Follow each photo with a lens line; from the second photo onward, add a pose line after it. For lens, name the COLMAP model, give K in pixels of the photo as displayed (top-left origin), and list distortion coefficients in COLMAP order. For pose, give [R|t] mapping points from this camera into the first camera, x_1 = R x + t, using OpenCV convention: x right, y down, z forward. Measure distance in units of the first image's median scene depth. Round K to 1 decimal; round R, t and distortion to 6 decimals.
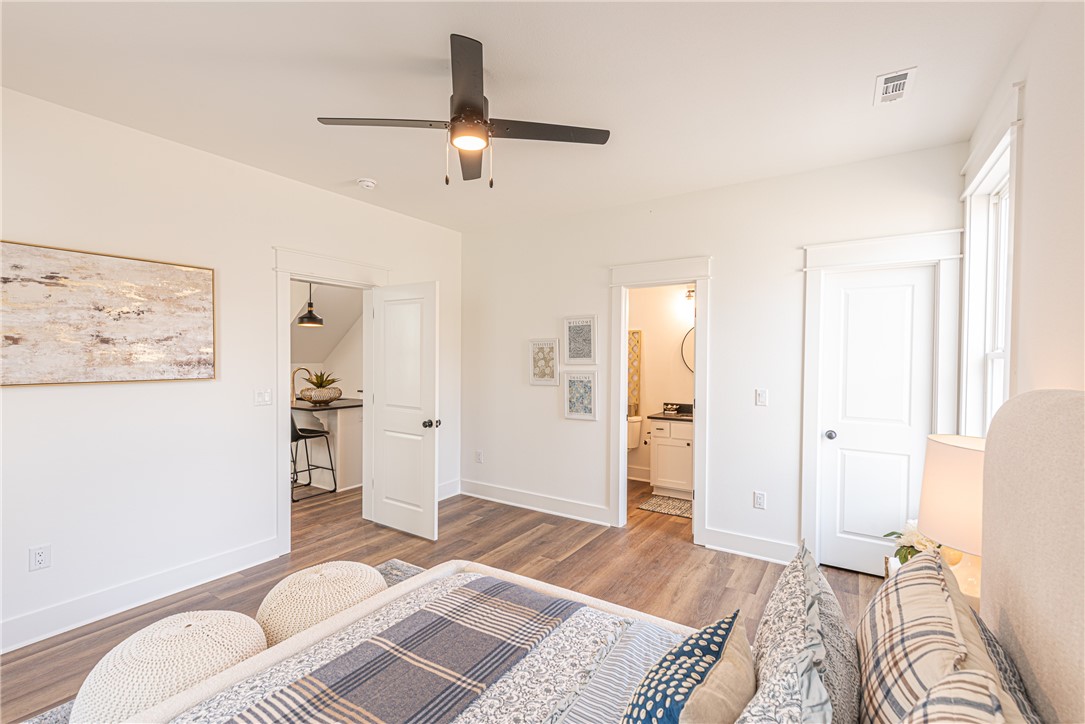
lens RADIAL K [[479.4, 0, 549.7], [0, 479.4, 365.1], [0, 0, 1]] dist [0.001883, -0.000442]
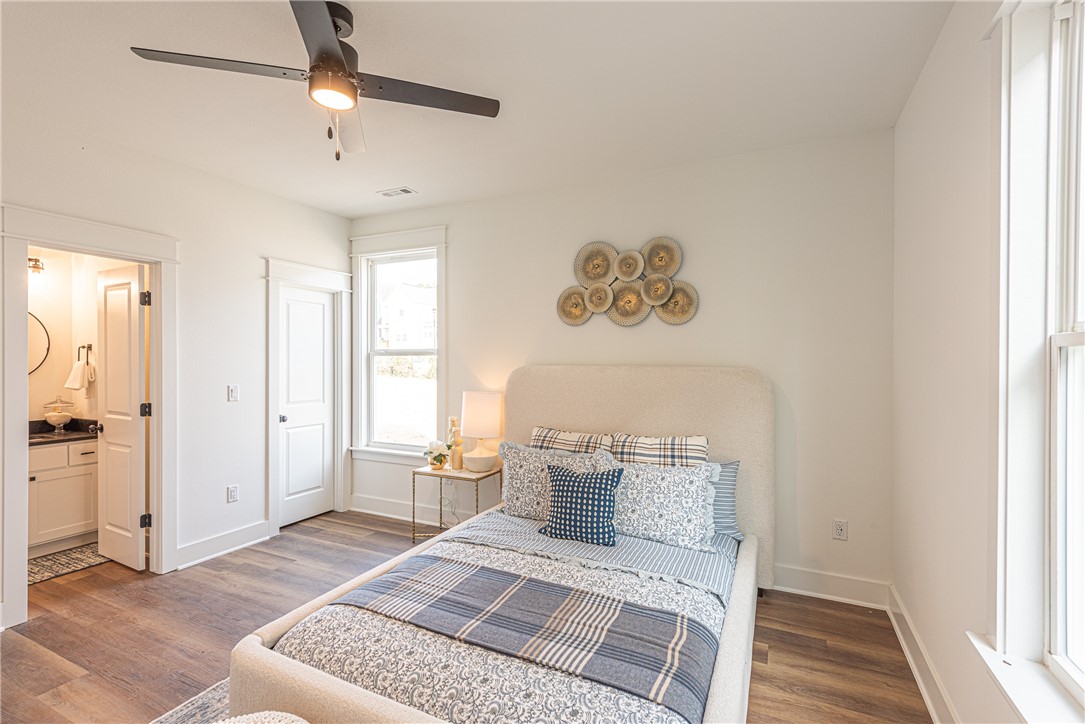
lens RADIAL K [[479.4, 0, 549.7], [0, 479.4, 365.1], [0, 0, 1]] dist [0.001883, -0.000442]
pose [[-0.122481, -0.014910, 0.992359, -0.697092], [0.015033, 0.999745, 0.016876, 0.000407], [-0.992357, 0.016985, -0.122225, 0.476680]]
